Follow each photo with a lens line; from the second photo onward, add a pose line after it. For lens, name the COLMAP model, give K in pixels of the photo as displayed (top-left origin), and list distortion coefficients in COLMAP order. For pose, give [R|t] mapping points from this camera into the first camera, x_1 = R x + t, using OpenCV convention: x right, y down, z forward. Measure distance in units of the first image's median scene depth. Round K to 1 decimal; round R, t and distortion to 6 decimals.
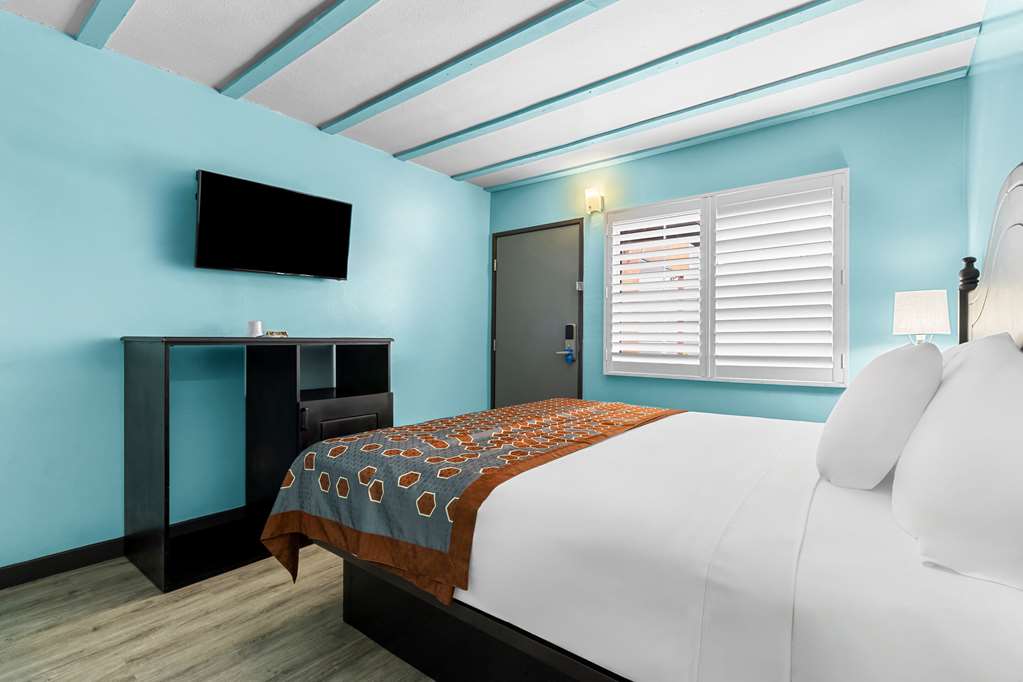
lens RADIAL K [[481.6, 0, 514.8], [0, 481.6, 342.2], [0, 0, 1]] dist [0.001582, 0.001477]
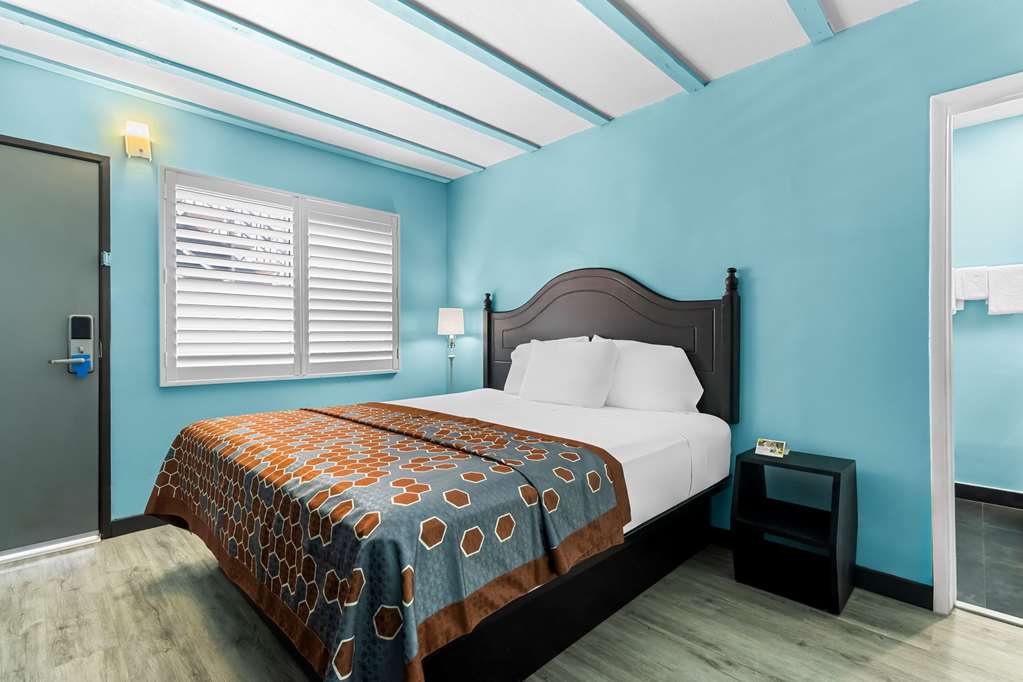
lens RADIAL K [[481.6, 0, 515.8], [0, 481.6, 344.7], [0, 0, 1]] dist [0.001582, 0.001477]
pose [[0.103480, -0.018492, 0.994460, -0.569617], [0.007549, 0.999813, 0.017806, -0.007324], [-0.994603, 0.005664, 0.103600, 0.447640]]
